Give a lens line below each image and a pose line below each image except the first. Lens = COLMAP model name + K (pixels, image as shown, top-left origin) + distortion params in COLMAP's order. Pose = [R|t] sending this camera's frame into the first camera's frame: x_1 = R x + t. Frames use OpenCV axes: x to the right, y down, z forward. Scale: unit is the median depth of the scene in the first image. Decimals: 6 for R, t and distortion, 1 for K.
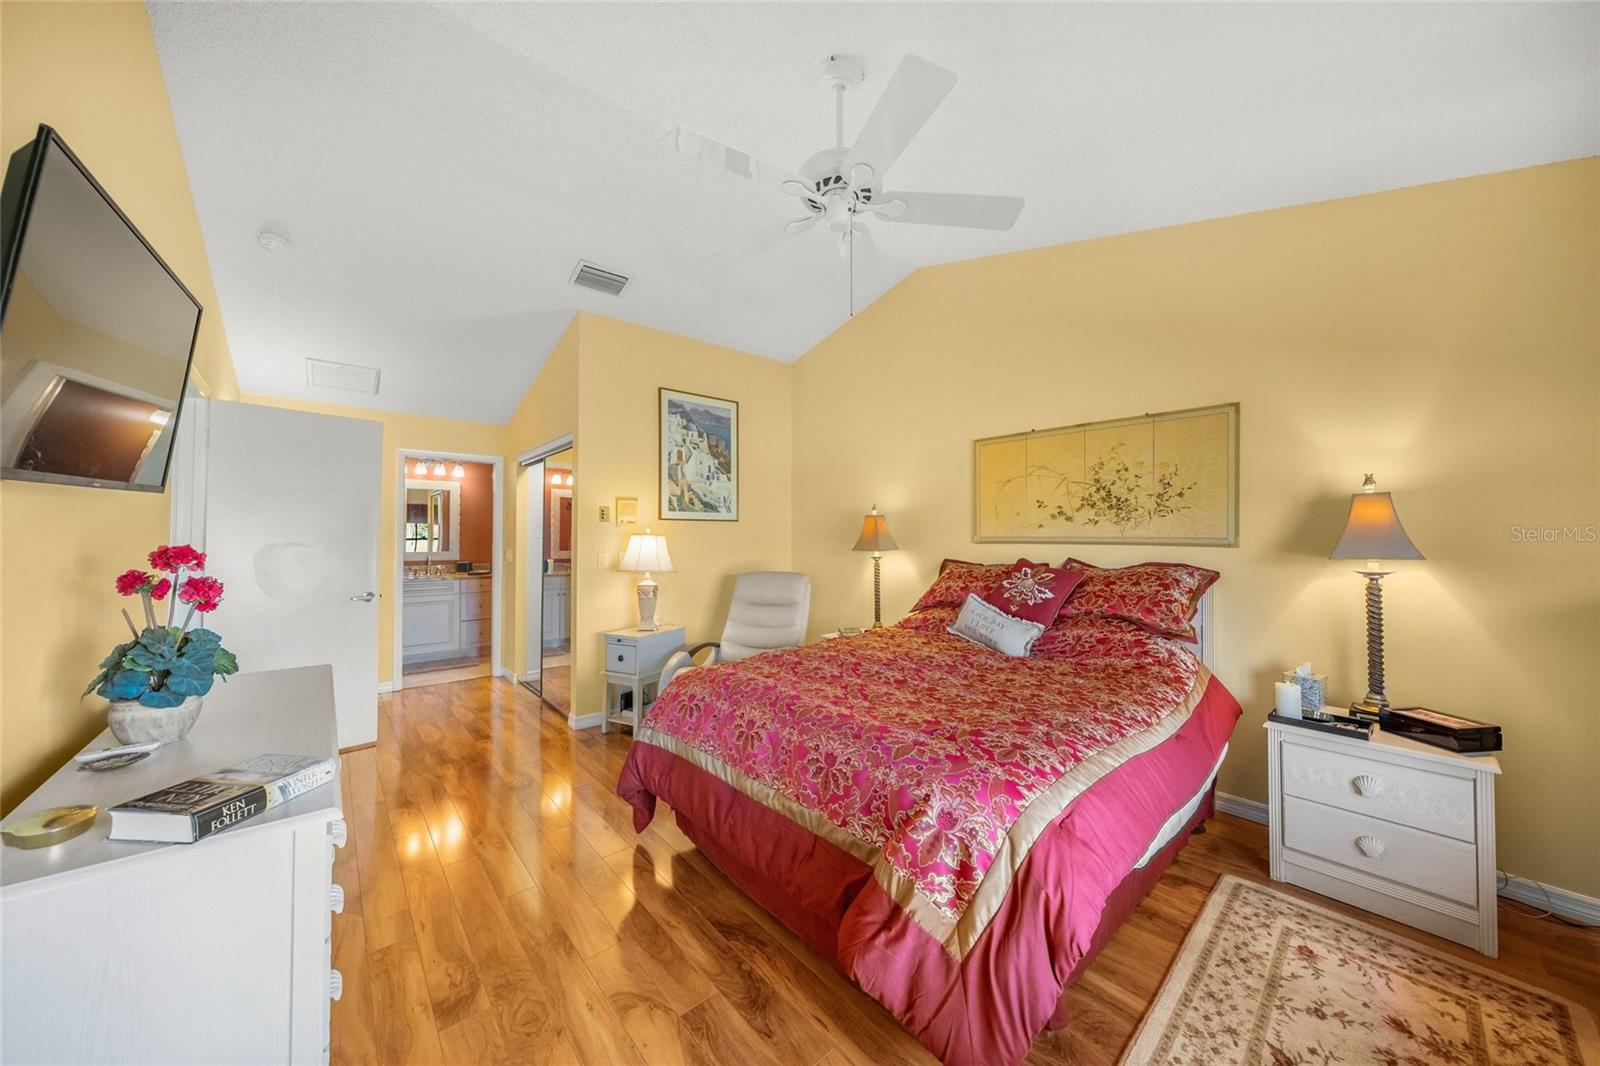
lens RADIAL K [[560.0, 0, 813.5], [0, 560.0, 526.5], [0, 0, 1]] dist [-0.004222, -0.000200]
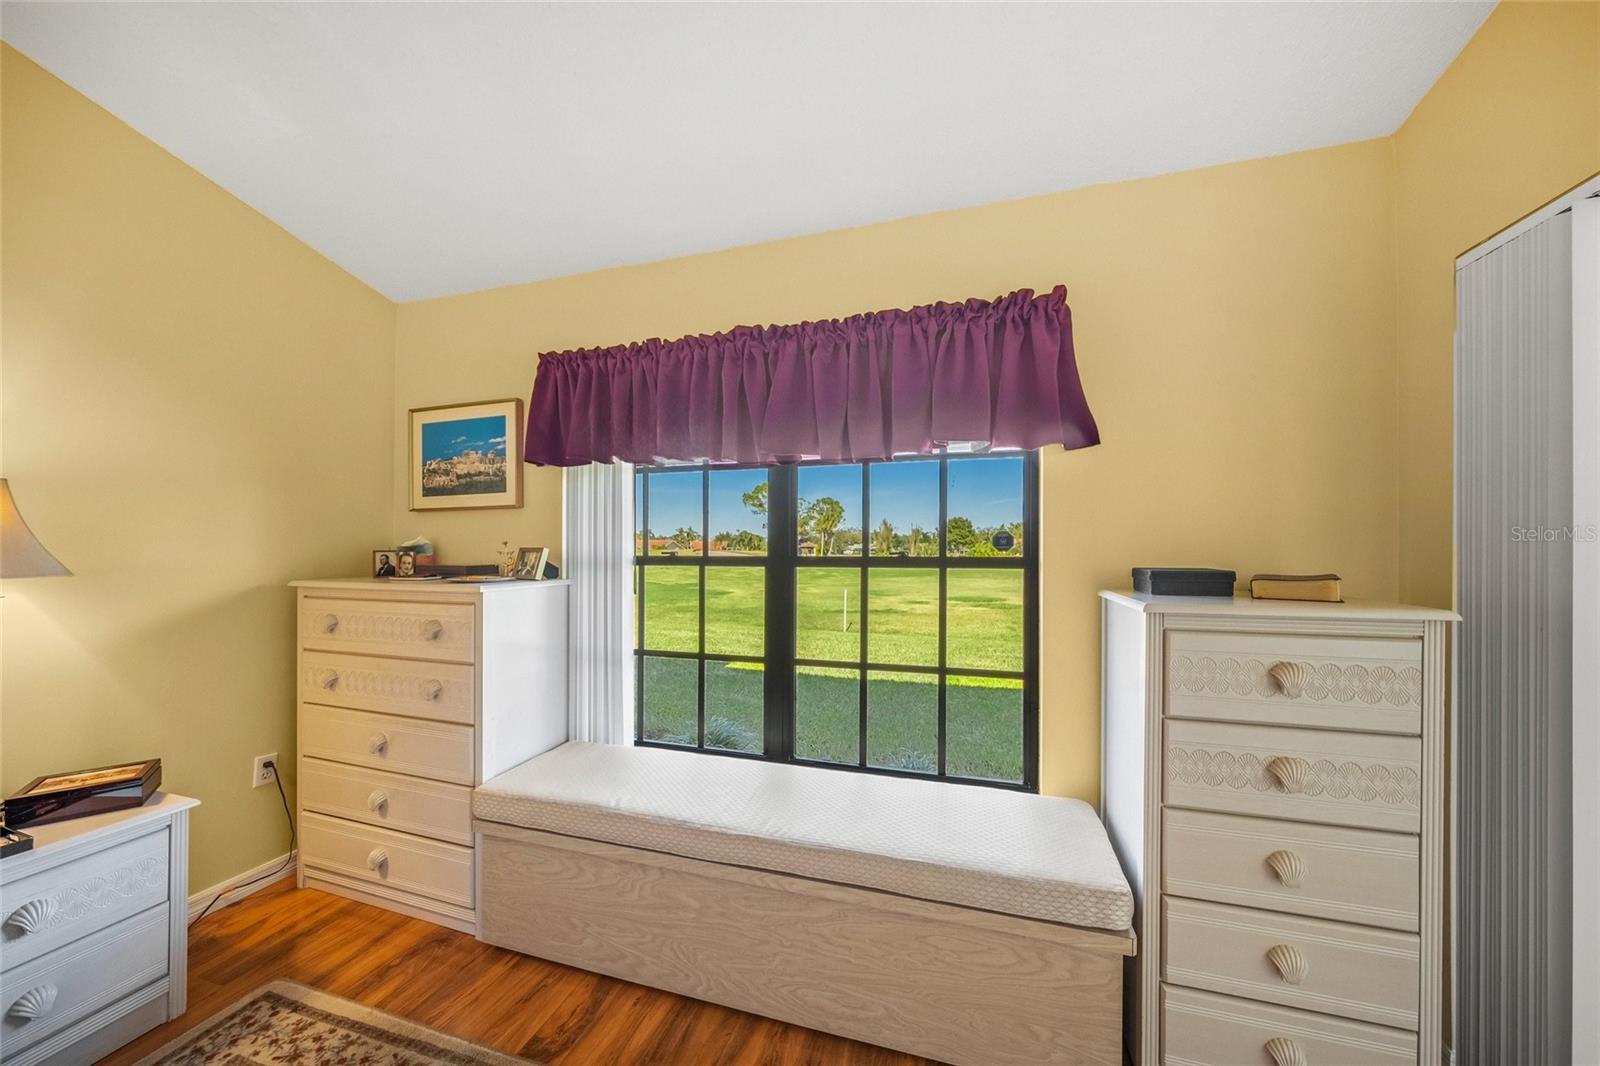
lens RADIAL K [[560.0, 0, 795.9], [0, 560.0, 543.8], [0, 0, 1]] dist [-0.004222, -0.000200]
pose [[-0.525698, 0.003987, 0.850662, -0.056441], [-0.022676, 0.999568, -0.018698, 0.010321], [-0.850369, -0.029119, -0.525380, 0.592183]]
